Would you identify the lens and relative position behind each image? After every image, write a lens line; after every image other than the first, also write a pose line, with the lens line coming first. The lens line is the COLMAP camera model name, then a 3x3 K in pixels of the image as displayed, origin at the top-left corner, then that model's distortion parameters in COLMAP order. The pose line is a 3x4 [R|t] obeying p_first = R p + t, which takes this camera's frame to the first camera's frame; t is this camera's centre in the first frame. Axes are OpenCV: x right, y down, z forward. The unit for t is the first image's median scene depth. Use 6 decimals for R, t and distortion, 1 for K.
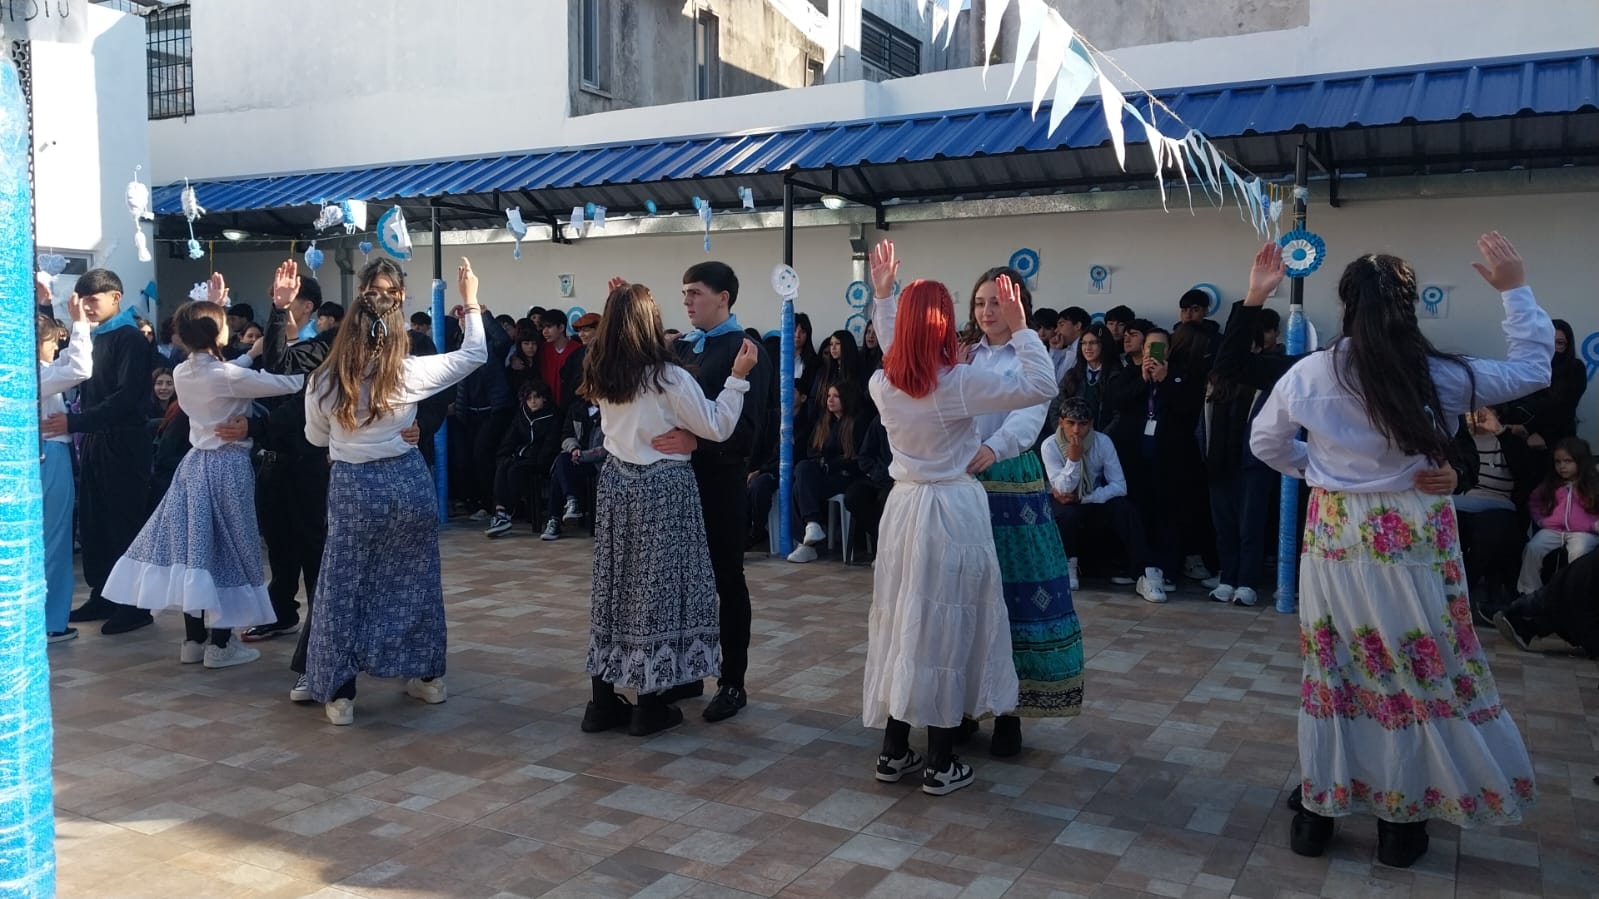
lens RADIAL K [[1249.0, 0, 804.9], [0, 1249.0, 450.7], [0, 0, 1]] dist [0.021716, -0.037490]
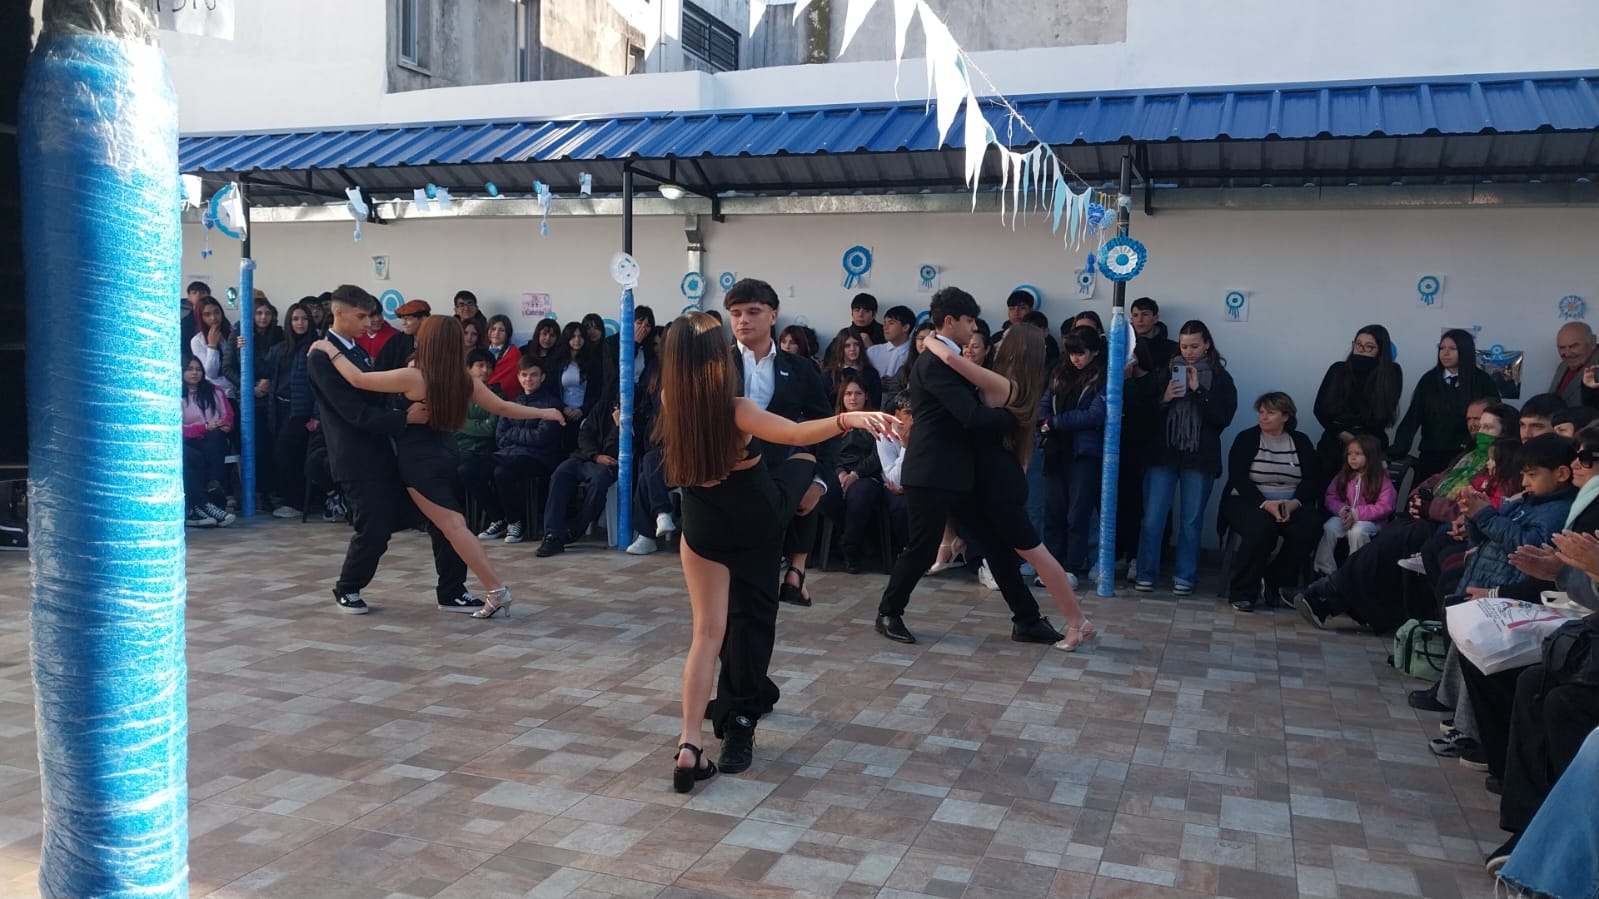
lens RADIAL K [[1253.9, 0, 801.8], [0, 1253.9, 452.5], [0, 0, 1]] dist [0.012303, -0.030081]
pose [[0.987571, 0.003789, 0.157127, -0.035402], [-0.005253, 0.999947, 0.008906, -0.001086], [-0.157085, -0.009621, 0.987538, -0.006481]]
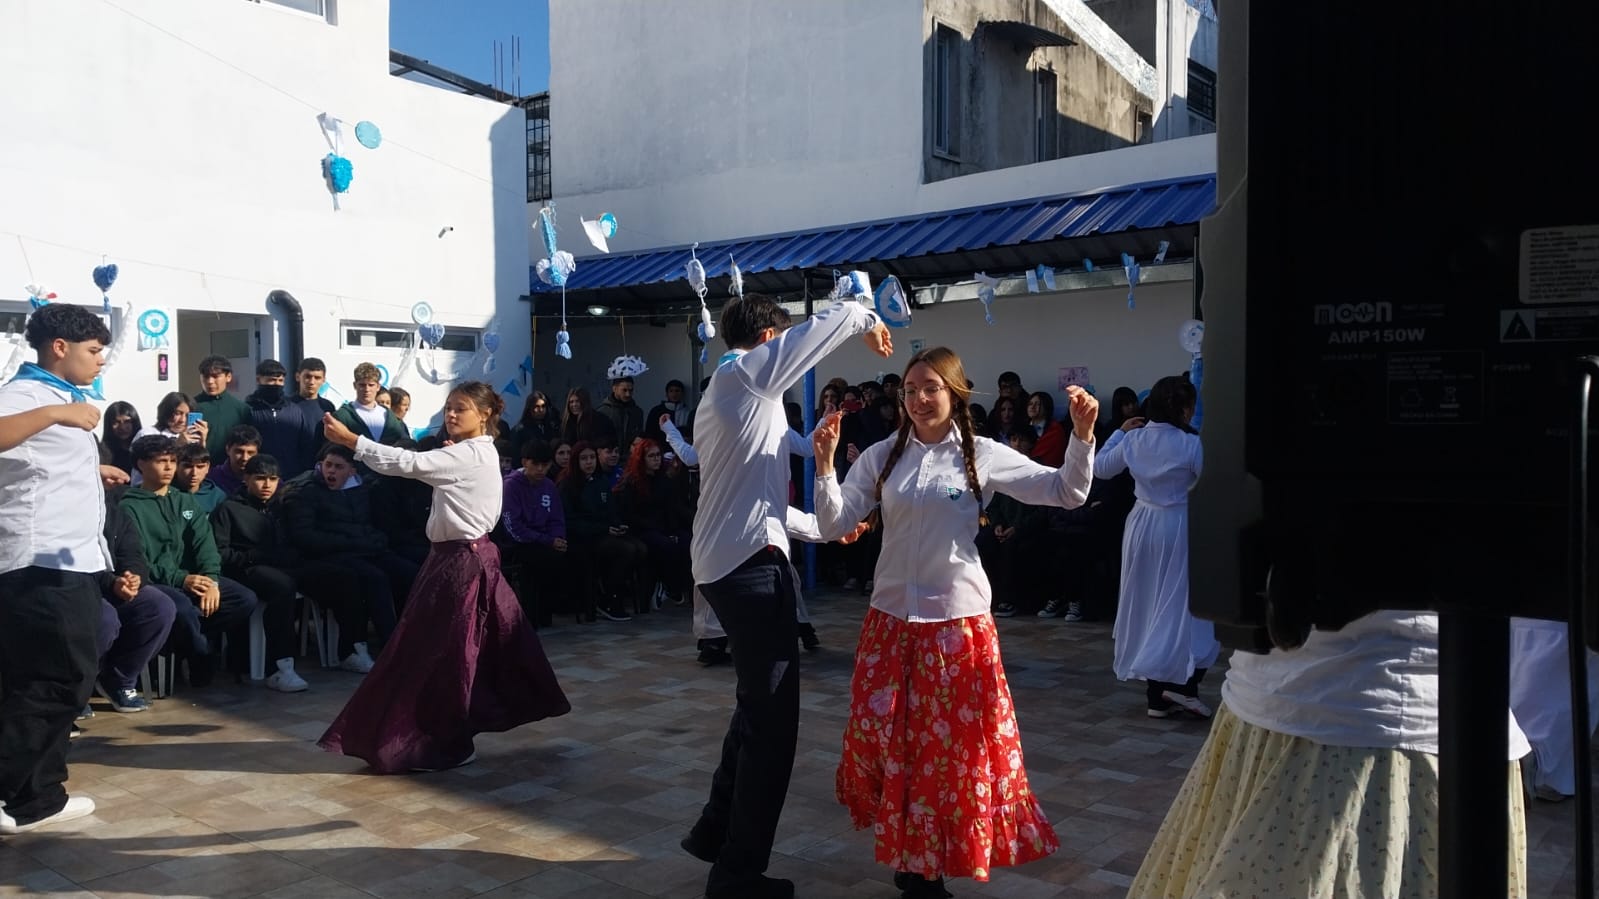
lens RADIAL K [[1234.7, 0, 798.4], [0, 1234.7, 451.5], [0, 0, 1]] dist [0.112188, -0.340690]
pose [[0.981221, -0.008919, -0.192678, -0.144792], [-0.000263, 0.998868, -0.047575, -0.006774], [0.192884, 0.046733, 0.980108, 0.026313]]
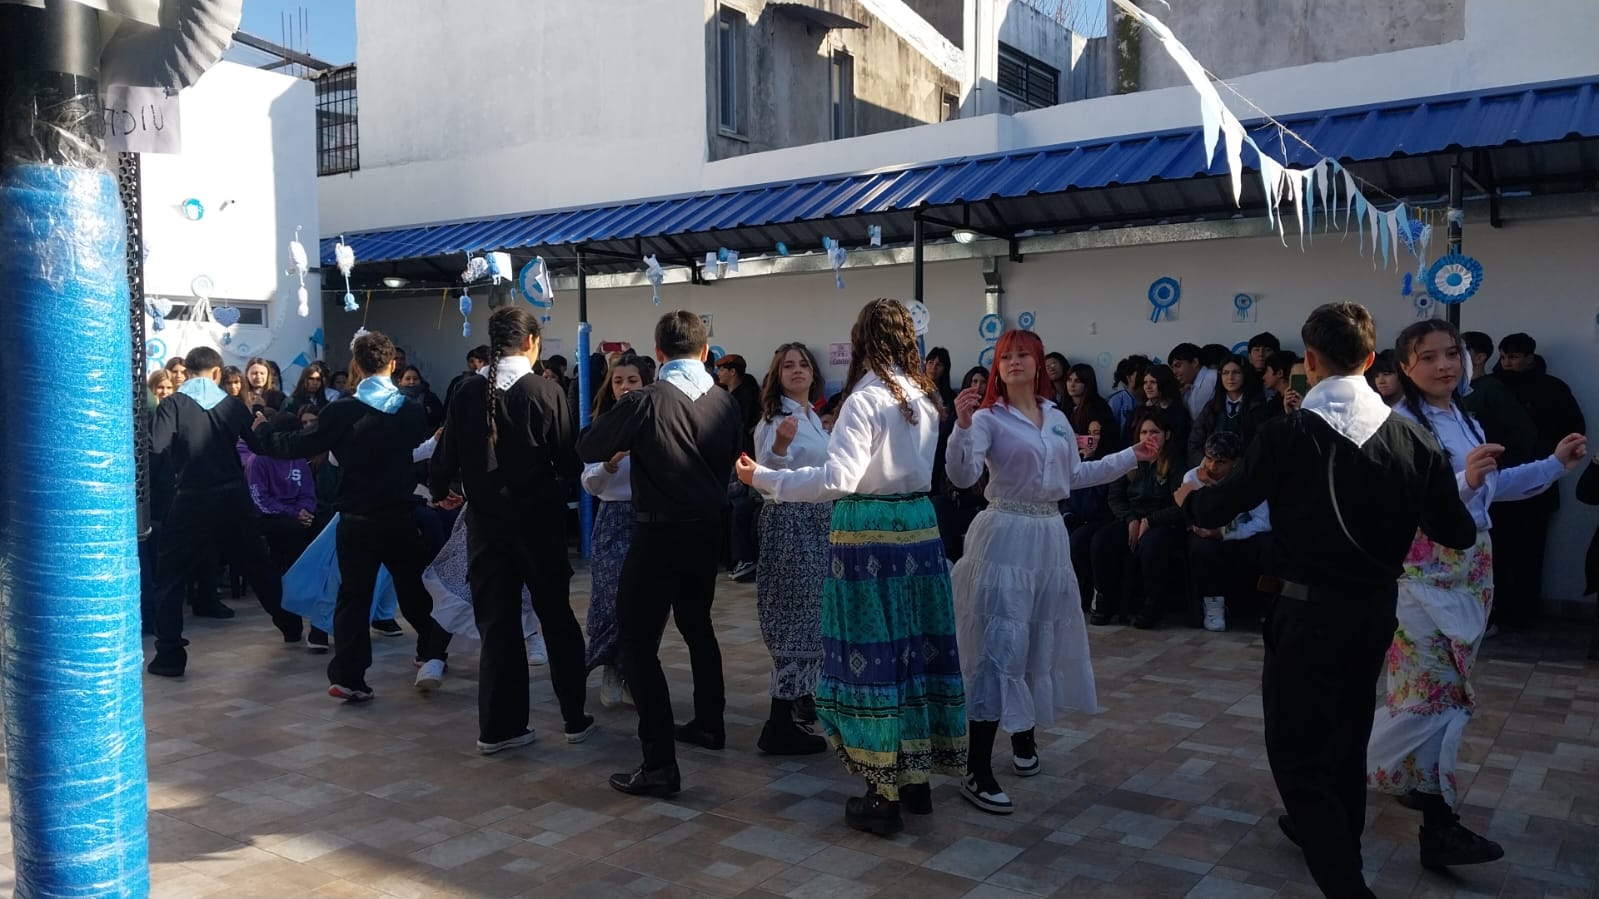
lens RADIAL K [[1249.0, 0, 804.9], [0, 1249.0, 450.7], [0, 0, 1]] dist [0.021716, -0.037490]
pose [[0.993268, -0.009188, -0.115474, 0.010601], [0.006298, 0.999658, -0.025368, -0.004609], [0.115667, 0.024470, 0.992987, -0.000706]]
